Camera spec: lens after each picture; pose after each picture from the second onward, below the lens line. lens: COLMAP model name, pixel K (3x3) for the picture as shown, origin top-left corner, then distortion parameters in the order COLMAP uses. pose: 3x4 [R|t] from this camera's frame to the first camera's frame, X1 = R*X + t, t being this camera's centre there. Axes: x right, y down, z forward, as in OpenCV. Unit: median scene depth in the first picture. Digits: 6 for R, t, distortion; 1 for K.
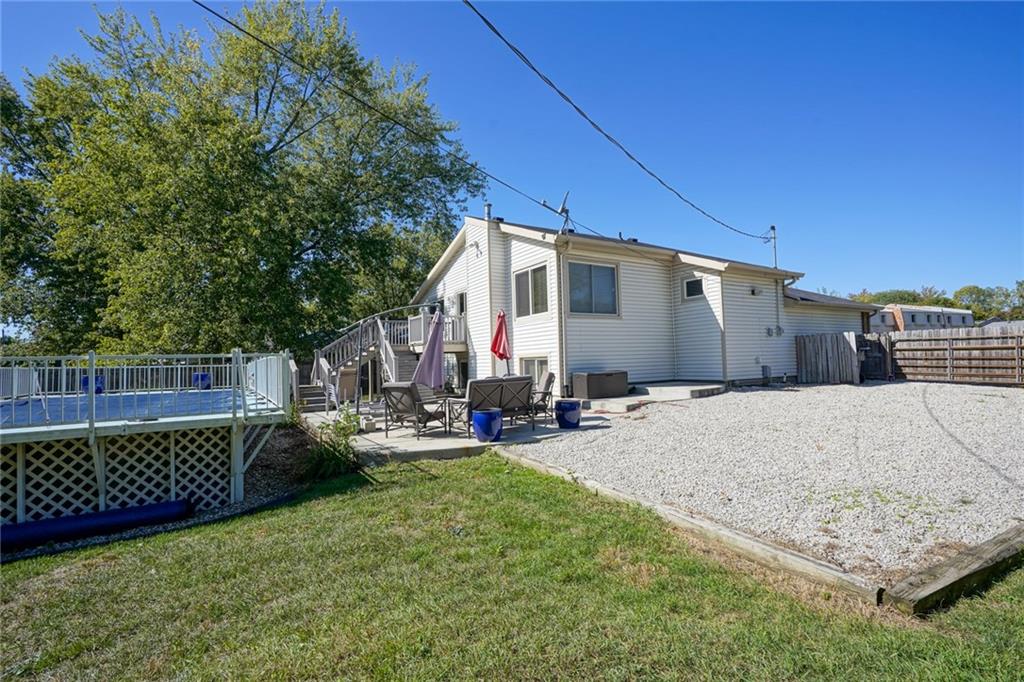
lens RADIAL K [[461.9, 0, 516.9], [0, 461.9, 340.0], [0, 0, 1]] dist [-0.011258, 0.004430]
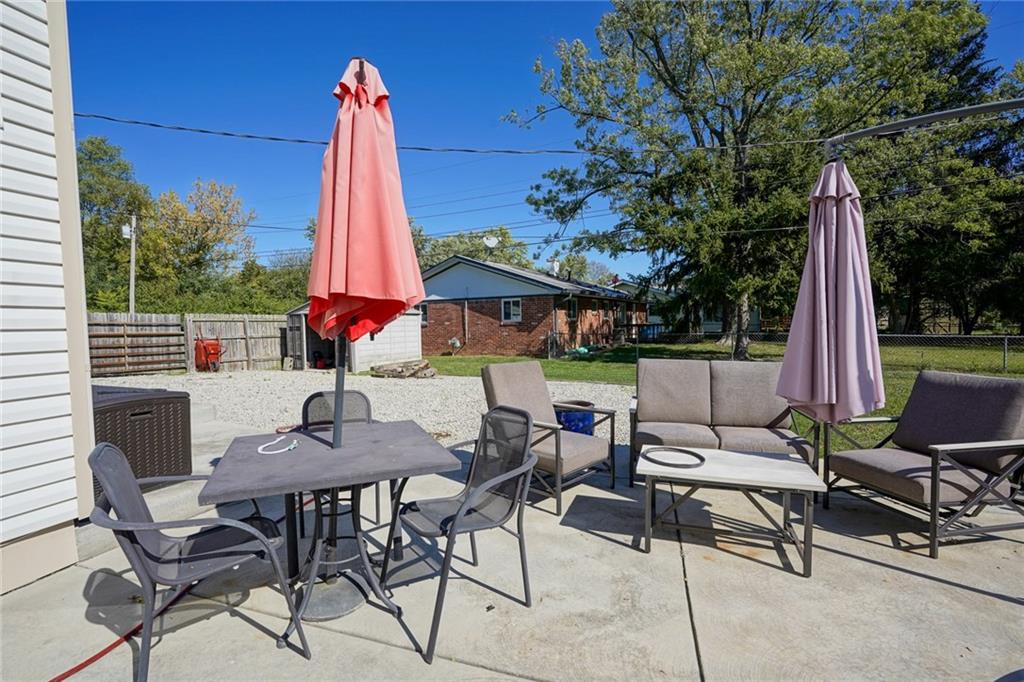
lens RADIAL K [[461.9, 0, 509.7], [0, 461.9, 342.8], [0, 0, 1]] dist [-0.011258, 0.004430]
pose [[-0.638795, 0.007207, 0.769343, -0.180633], [-0.003425, 0.999920, -0.012211, 0.038052], [-0.769370, -0.010435, -0.638719, 0.900519]]
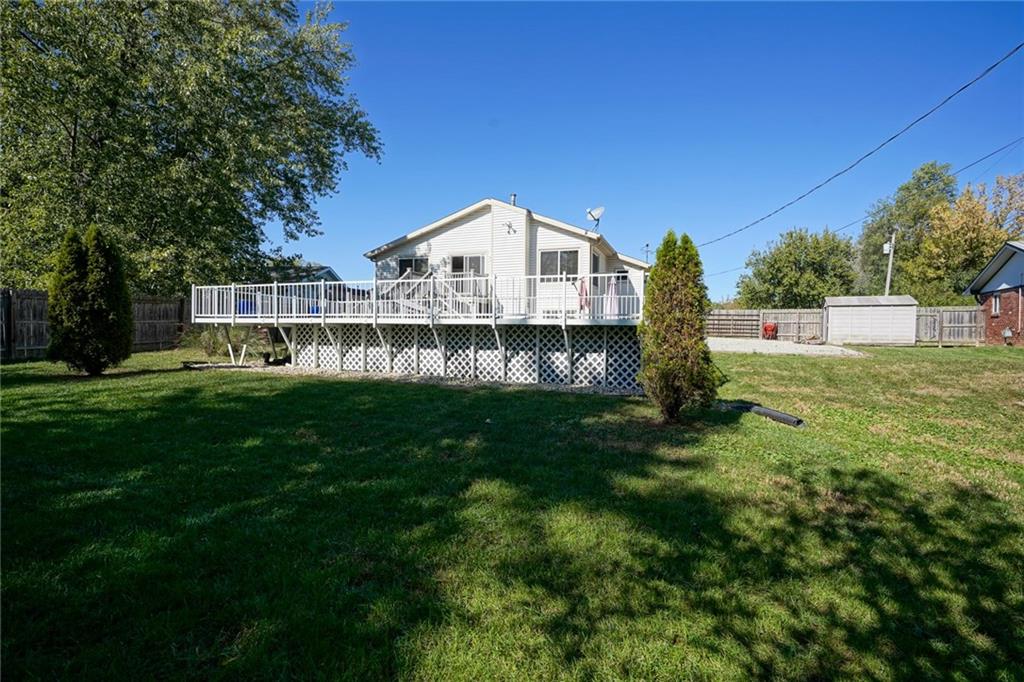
lens RADIAL K [[461.9, 0, 514.2], [0, 461.9, 336.8], [0, 0, 1]] dist [-0.011258, 0.004430]
pose [[0.783135, 0.027126, 0.621260, -0.988092], [-0.061844, 0.997493, 0.034405, 0.078338], [-0.618769, -0.065365, 0.782849, -0.077422]]
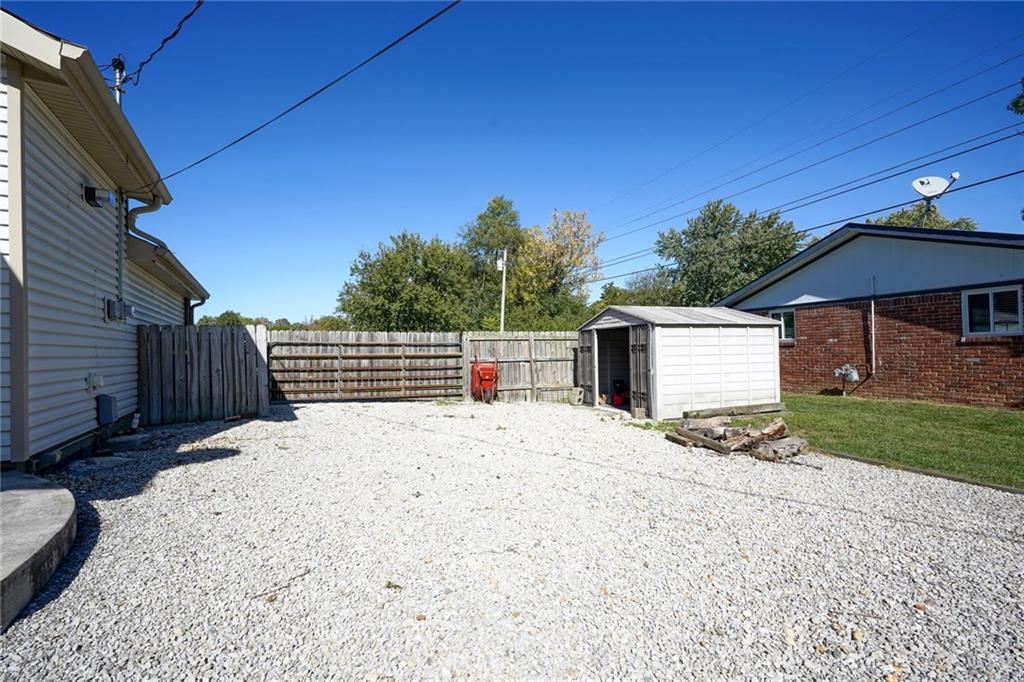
lens RADIAL K [[461.9, 0, 509.1], [0, 461.9, 347.4], [0, 0, 1]] dist [-0.011258, 0.004430]
pose [[0.051710, 0.031460, 0.998166, 0.183126], [-0.031928, 0.999045, -0.029834, 0.017258], [-0.998152, -0.030327, 0.052665, 0.676343]]
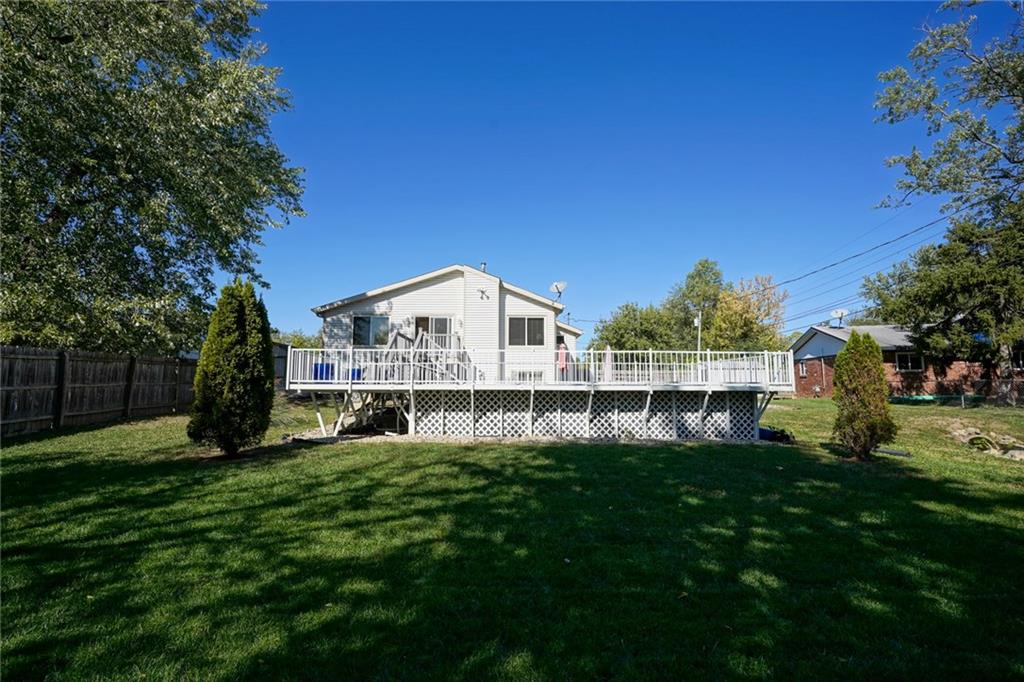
lens RADIAL K [[461.9, 0, 512.3], [0, 461.9, 335.7], [0, 0, 1]] dist [-0.011258, 0.004430]
pose [[0.495325, 0.125524, 0.859591, -1.371197], [-0.058347, 0.992078, -0.111249, 0.092452], [-0.866746, 0.004949, 0.498725, 0.240574]]
